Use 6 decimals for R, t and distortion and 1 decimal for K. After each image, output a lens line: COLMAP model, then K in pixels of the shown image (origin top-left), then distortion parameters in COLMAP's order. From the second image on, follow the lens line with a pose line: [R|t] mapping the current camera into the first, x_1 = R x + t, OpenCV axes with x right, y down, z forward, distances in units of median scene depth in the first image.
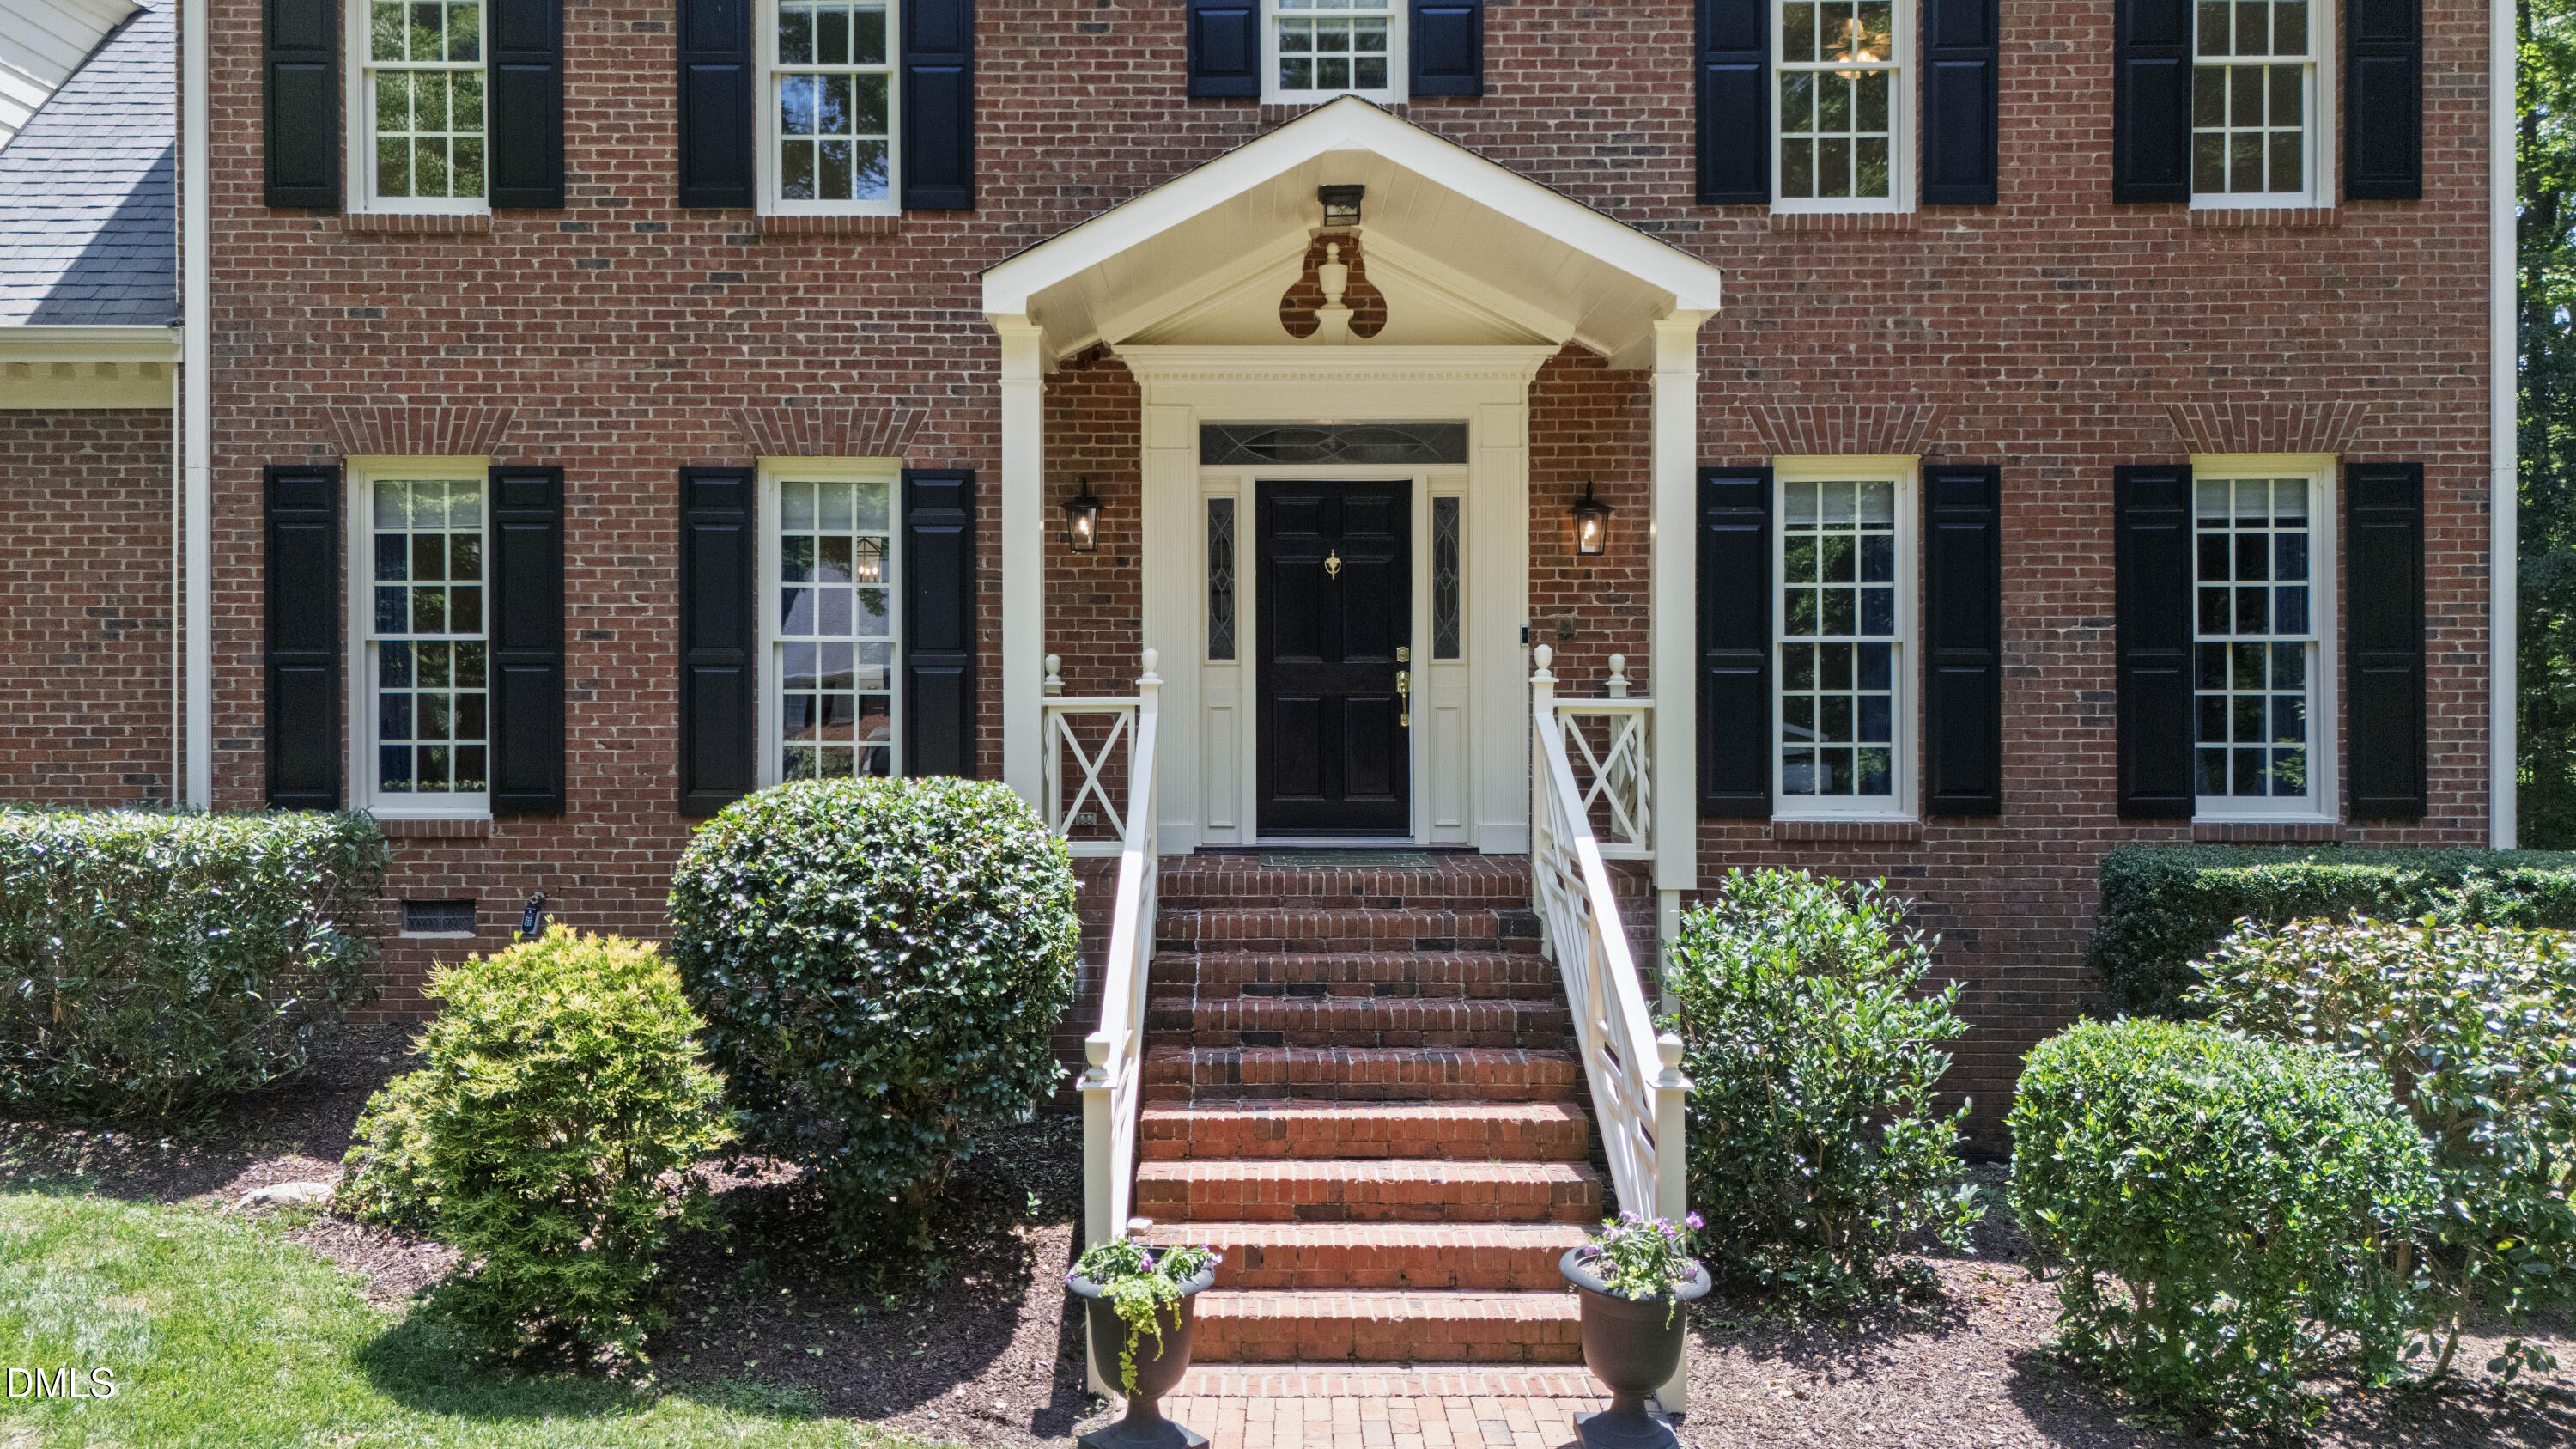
lens RADIAL K [[1954.8, 0, 1236.6], [0, 1954.8, 715.3], [0, 0, 1]] dist [0.054679, -0.090611]
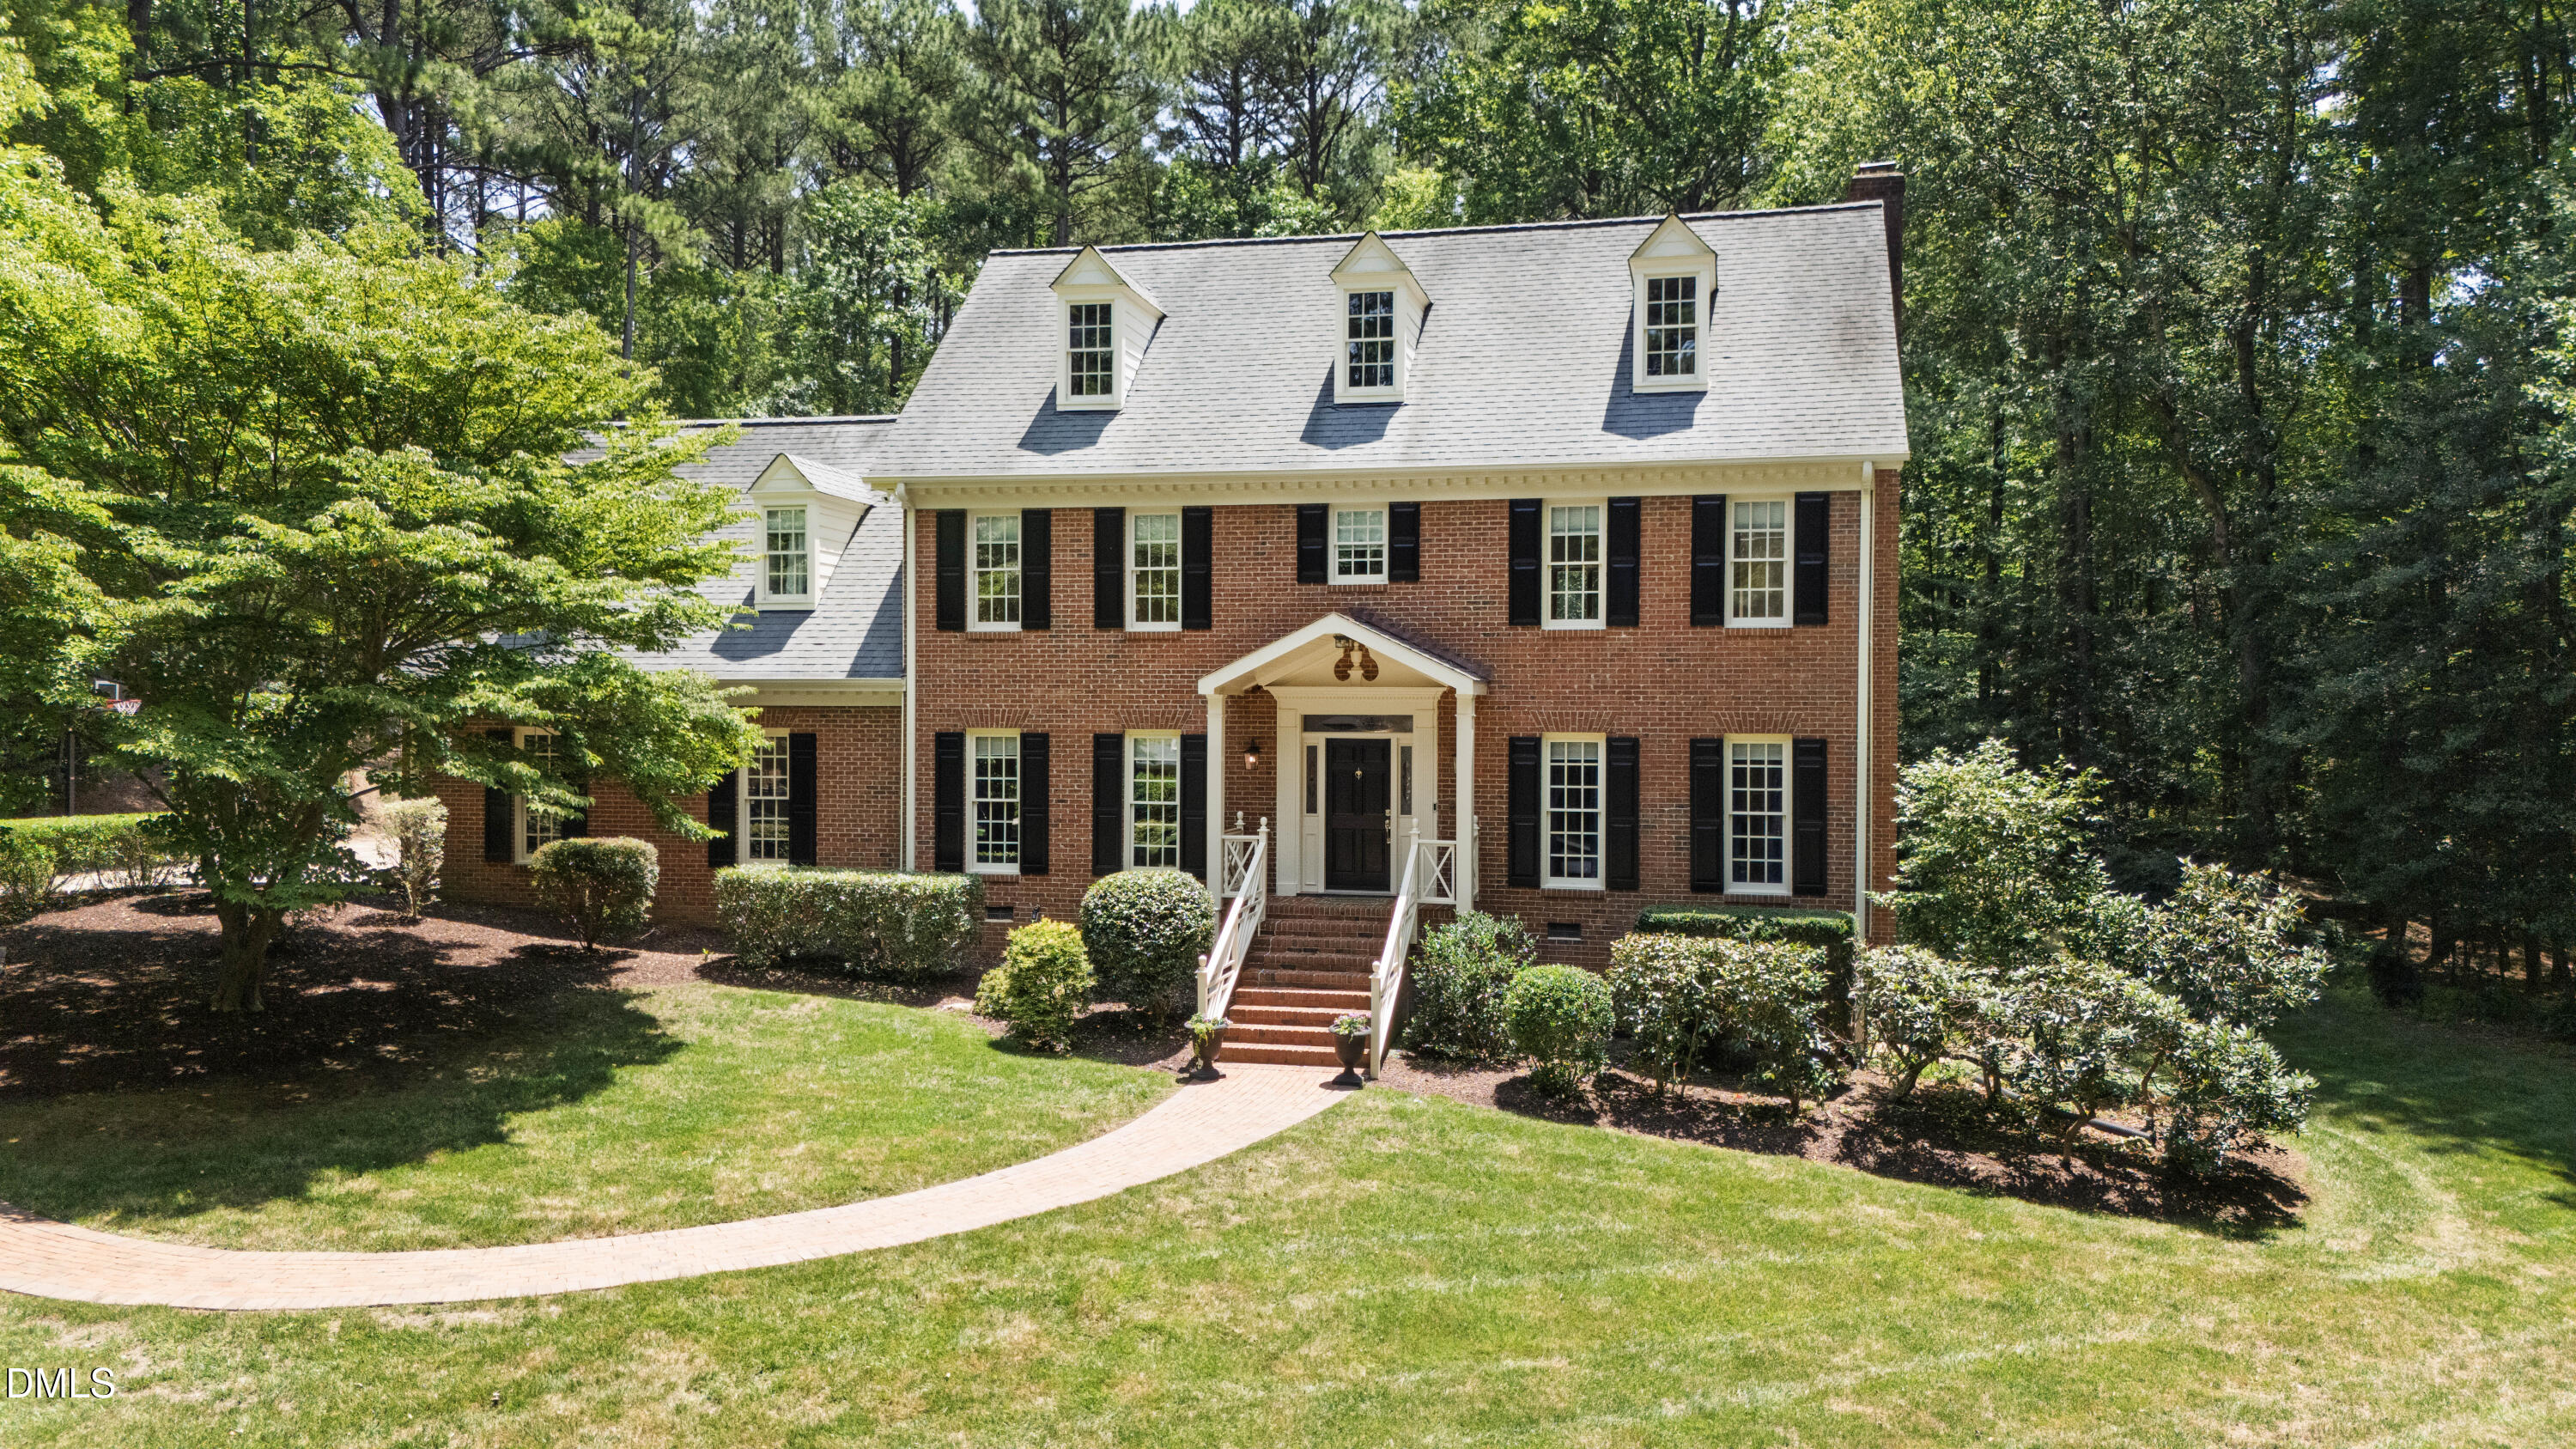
lens RADIAL K [[1892.8, 0, 1288.9], [0, 1892.8, 734.2], [0, 0, 1]] dist [0.065853, -0.074855]
pose [[0.978938, 0.008073, -0.203999, 0.439705], [-0.007789, 0.999967, 0.002196, -0.132733], [0.204010, -0.000561, 0.978969, -1.273149]]
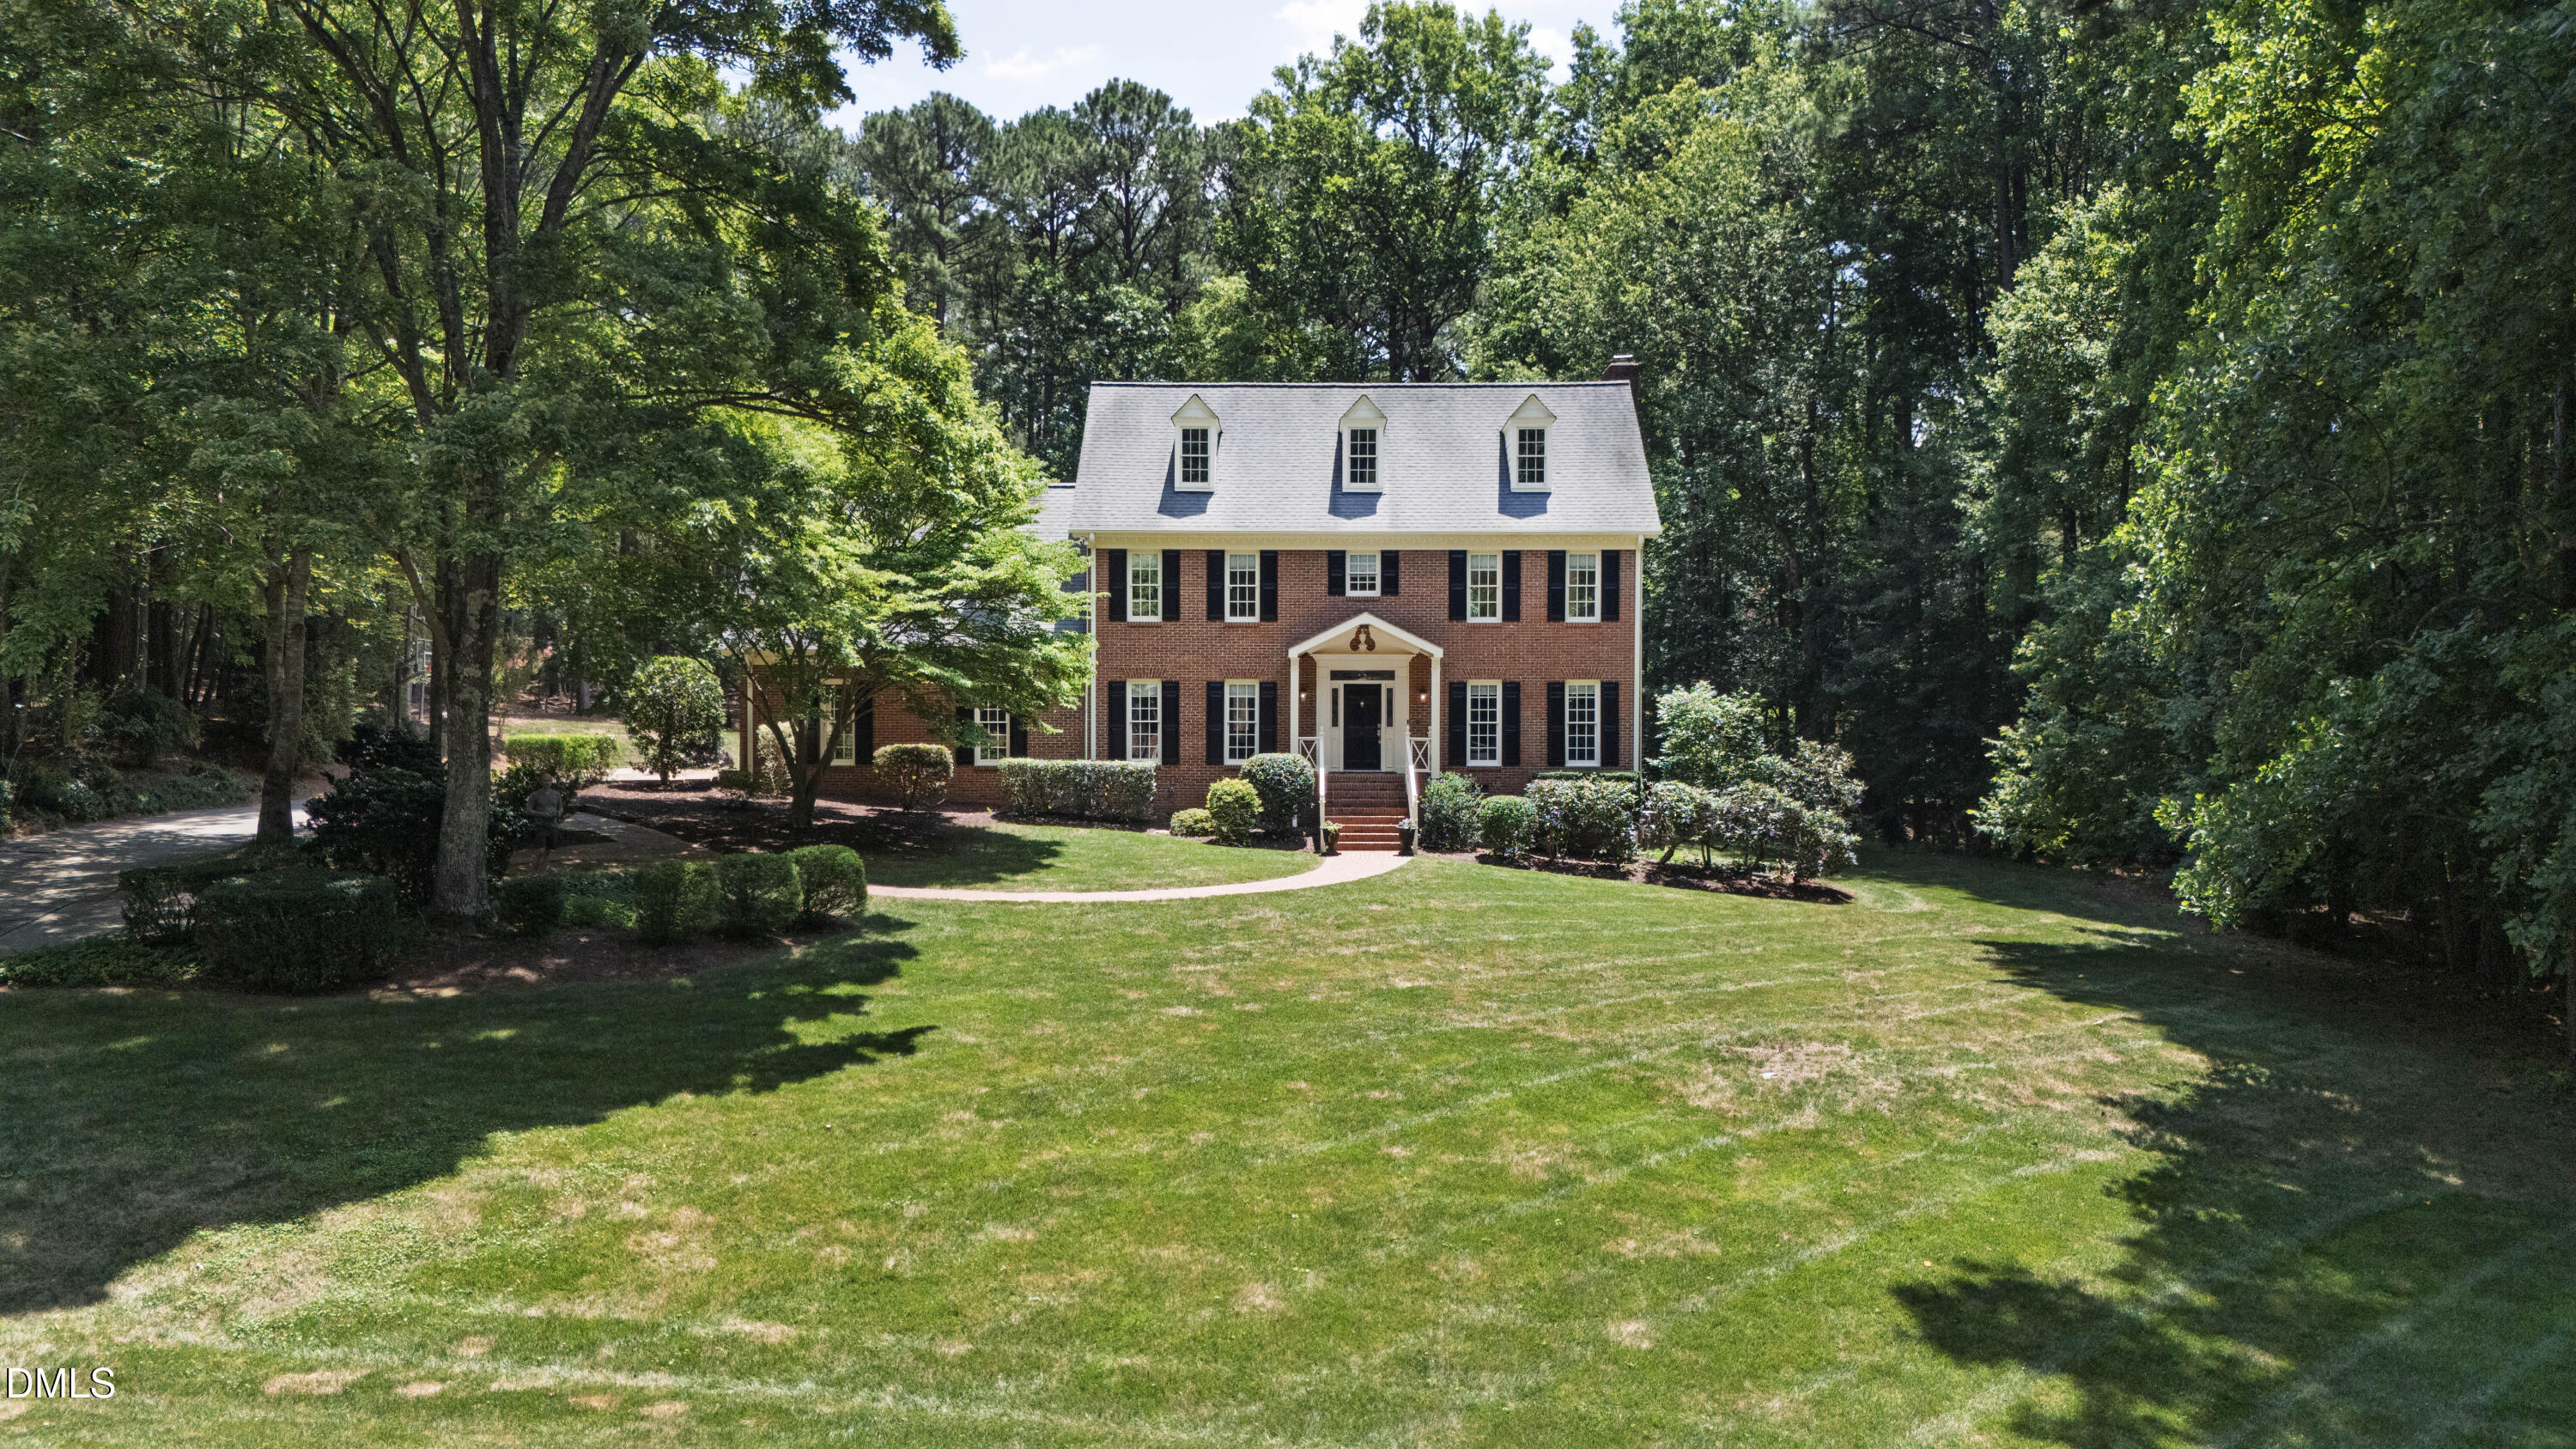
lens RADIAL K [[1892.8, 0, 1288.9], [0, 1892.8, 734.2], [0, 0, 1]] dist [0.065853, -0.074855]
pose [[0.999981, 0.002491, 0.005601, -0.130993], [-0.002497, 0.999996, 0.001121, -0.018336], [-0.005598, -0.001135, 0.999984, -3.067605]]
